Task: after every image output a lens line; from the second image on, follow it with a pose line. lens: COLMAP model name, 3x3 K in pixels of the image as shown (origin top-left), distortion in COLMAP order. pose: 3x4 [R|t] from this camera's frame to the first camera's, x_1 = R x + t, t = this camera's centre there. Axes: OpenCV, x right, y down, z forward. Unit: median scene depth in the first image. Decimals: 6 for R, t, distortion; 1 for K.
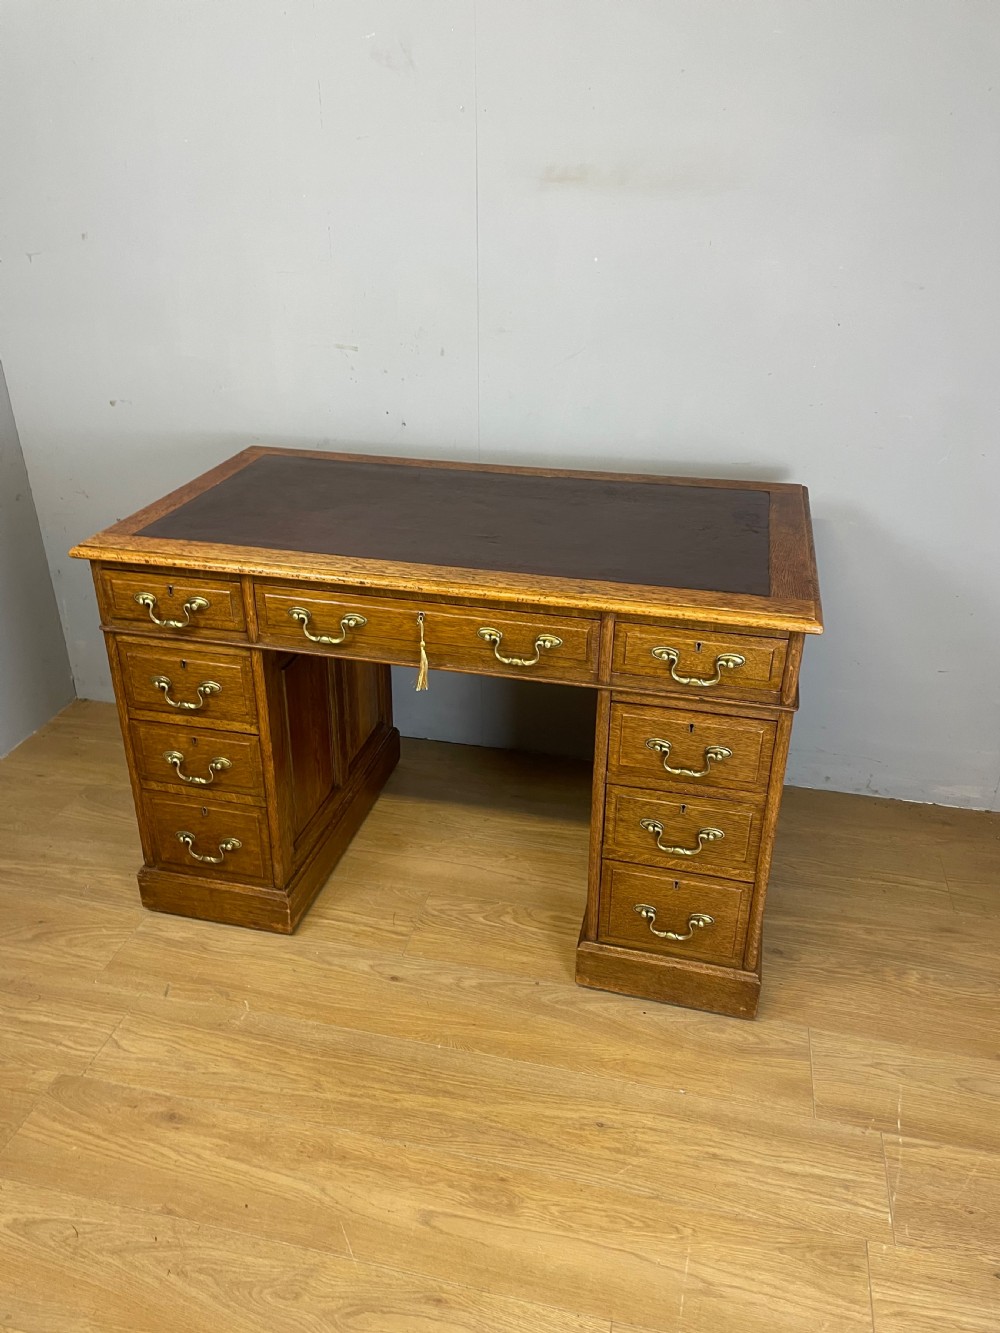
lens RADIAL K [[1022.4, 0, 499.5], [0, 1022.4, 654.9], [0, 0, 1]] dist [0.087042, -0.120316]
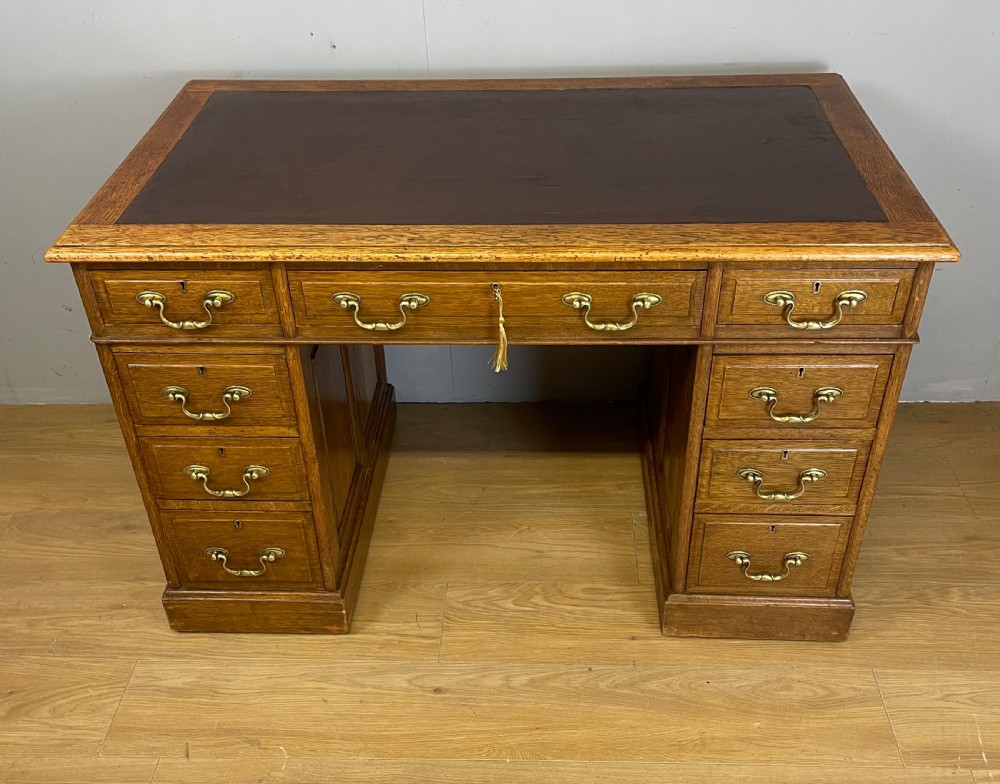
lens RADIAL K [[1030.2, 0, 509.2], [0, 1030.2, 409.6], [0, 0, 1]] dist [0.067097, 0.000000]
pose [[0.978371, -0.142747, 0.149710, -0.197643], [0.114389, 0.976359, 0.183405, -0.089718], [-0.172351, -0.162313, 0.971571, 0.124530]]
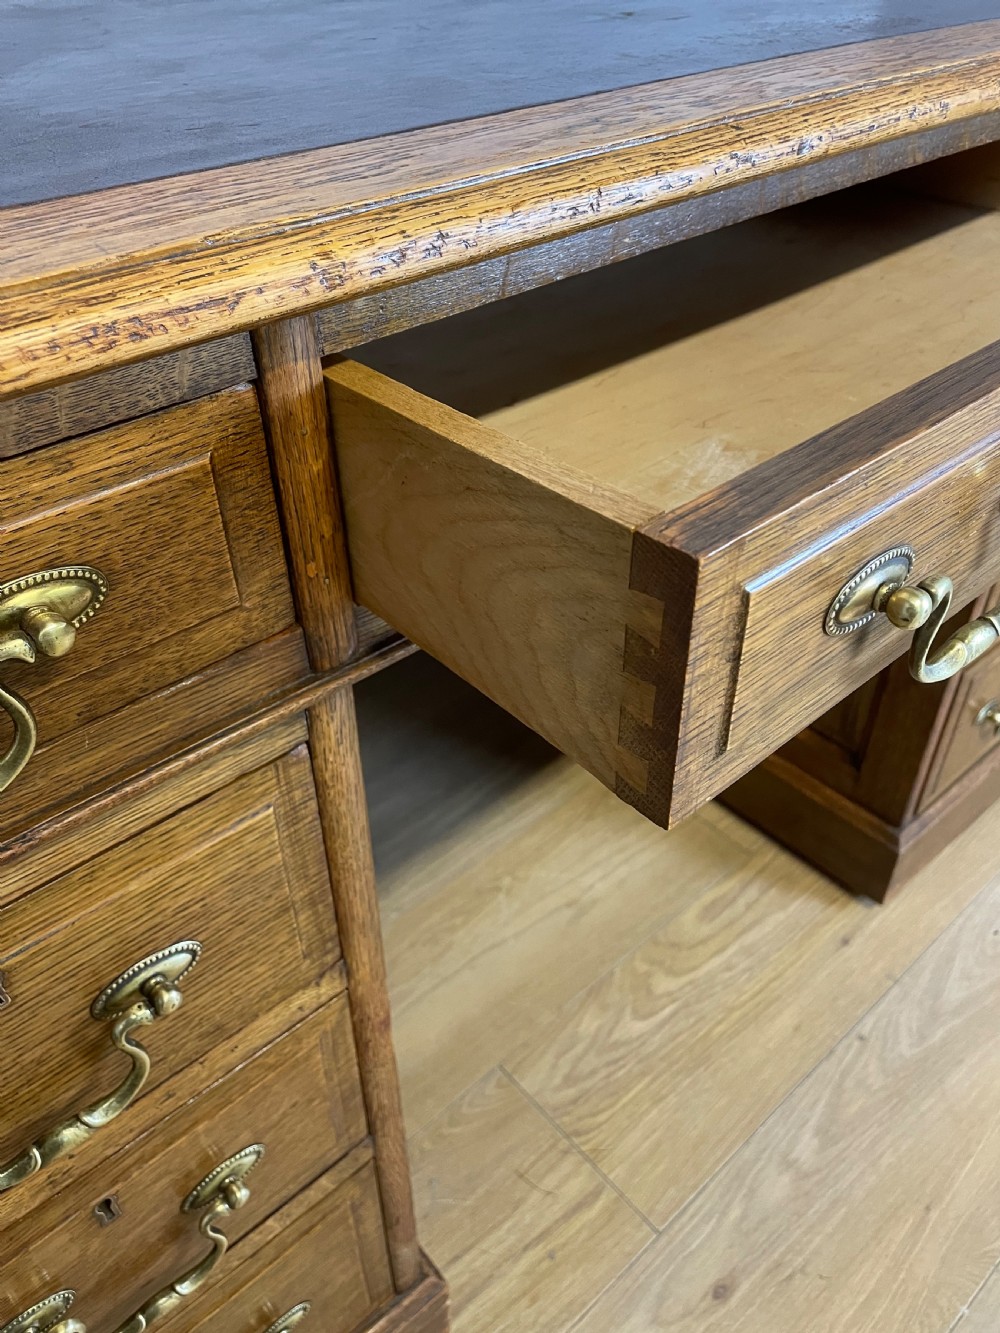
lens RADIAL K [[1022.4, 0, 502.0], [0, 1022.4, 656.3], [0, 0, 1]] dist [0.087042, -0.120316]
pose [[0.566063, -0.517603, 0.641607, -0.353851], [0.380142, 0.854513, 0.353978, -0.074870], [-0.731481, 0.043528, 0.680471, 0.829358]]
